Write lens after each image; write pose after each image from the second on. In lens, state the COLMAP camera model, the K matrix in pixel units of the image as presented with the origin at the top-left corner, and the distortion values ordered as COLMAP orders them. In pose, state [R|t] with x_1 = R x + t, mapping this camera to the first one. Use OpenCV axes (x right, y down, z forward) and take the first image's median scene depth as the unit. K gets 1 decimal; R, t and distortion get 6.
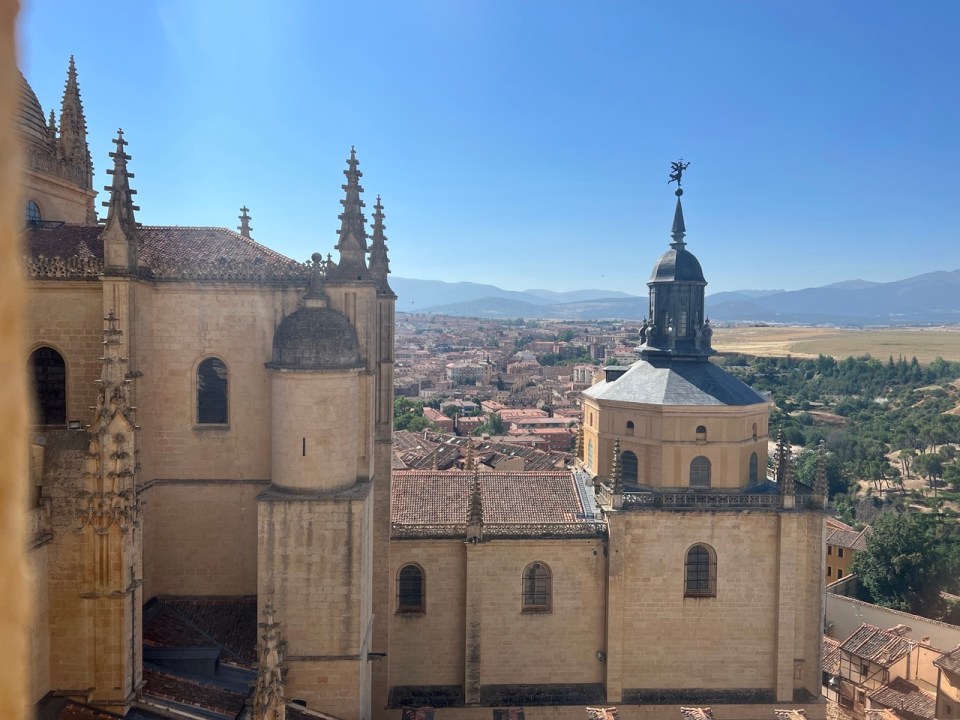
lens RADIAL K [[706.1, 0, 479.3], [0, 706.1, 360.4], [0, 0, 1]] dist [-0.014544, 0.004247]
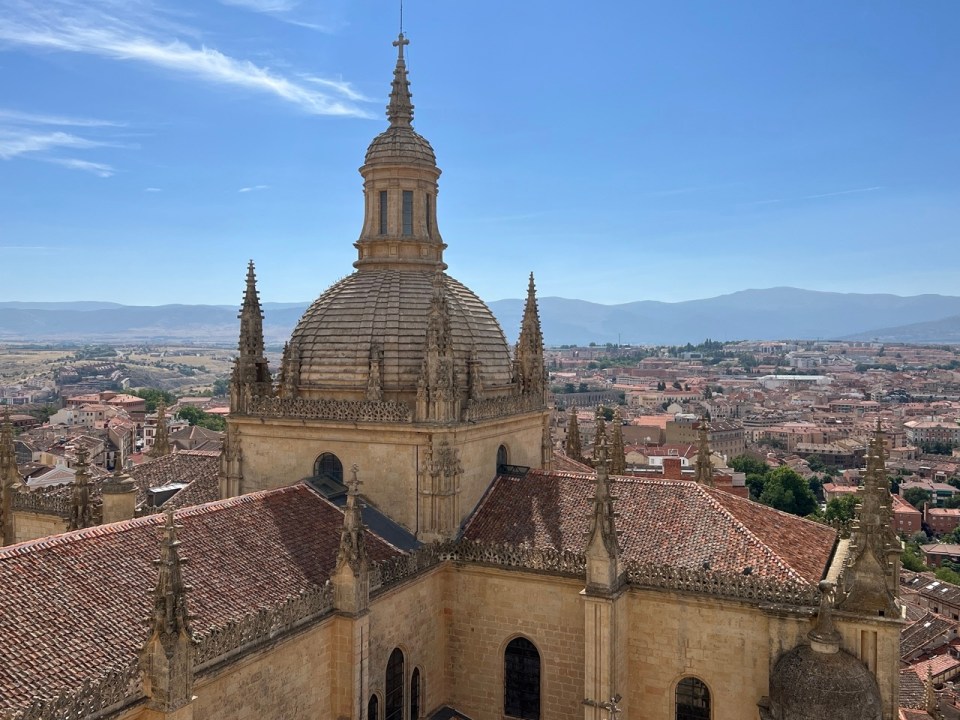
lens RADIAL K [[824.4, 0, 482.3], [0, 824.4, 357.7], [0, 0, 1]] dist [0.045022, -0.007154]
pose [[0.874215, 0.003441, -0.485526, -0.107744], [-0.018659, 0.999474, -0.026512, -0.370235], [0.485180, 0.032236, 0.873820, -0.042802]]
